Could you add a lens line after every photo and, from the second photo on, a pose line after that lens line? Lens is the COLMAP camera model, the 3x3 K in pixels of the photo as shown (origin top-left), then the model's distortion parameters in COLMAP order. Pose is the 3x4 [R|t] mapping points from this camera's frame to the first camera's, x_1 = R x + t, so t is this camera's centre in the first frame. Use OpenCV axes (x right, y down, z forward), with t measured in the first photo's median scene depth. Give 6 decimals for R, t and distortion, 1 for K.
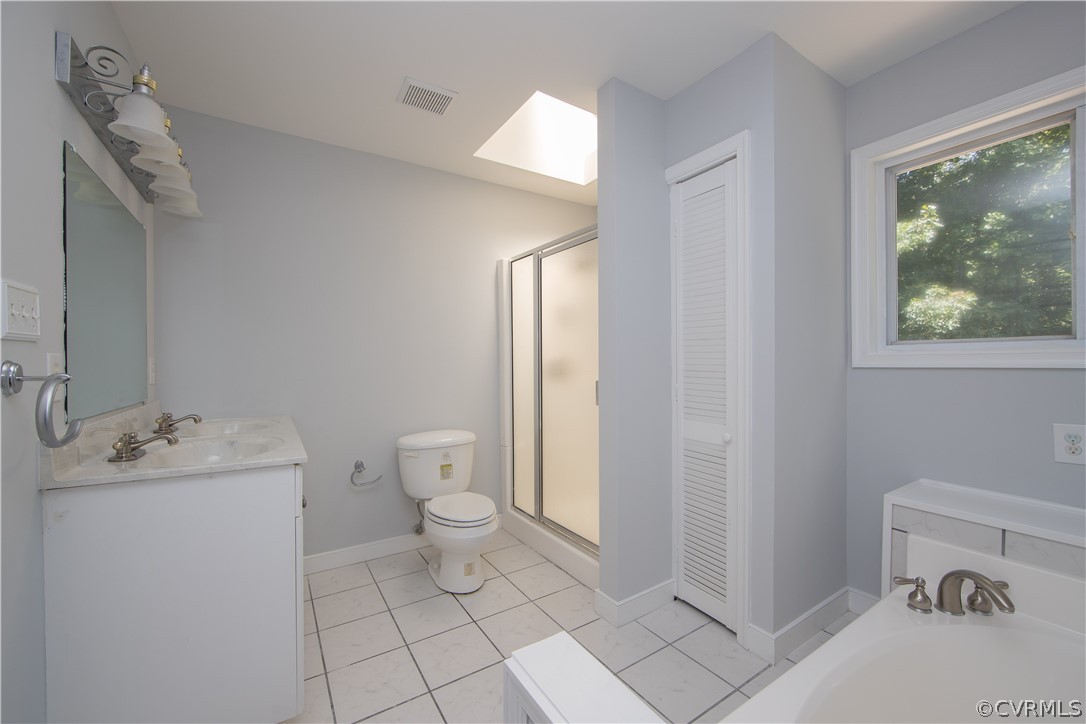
lens RADIAL K [[434.5, 0, 563.5], [0, 434.5, 361.5], [0, 0, 1]] dist [-0.006935, 0.000684]
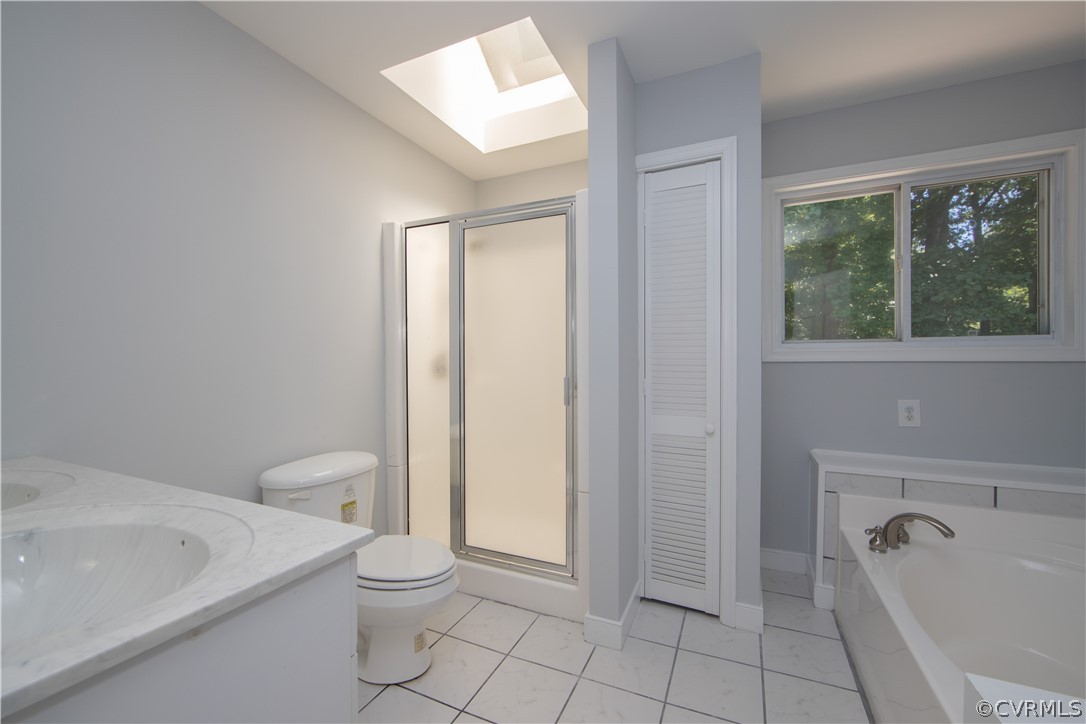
lens RADIAL K [[434.5, 0, 546.5], [0, 434.5, 361.6], [0, 0, 1]] dist [-0.006935, 0.000684]
pose [[0.847401, 0.002462, 0.530948, -0.462646], [-0.001263, 0.999996, -0.002623, 0.016685], [-0.530952, 0.001552, 0.847401, 0.305300]]
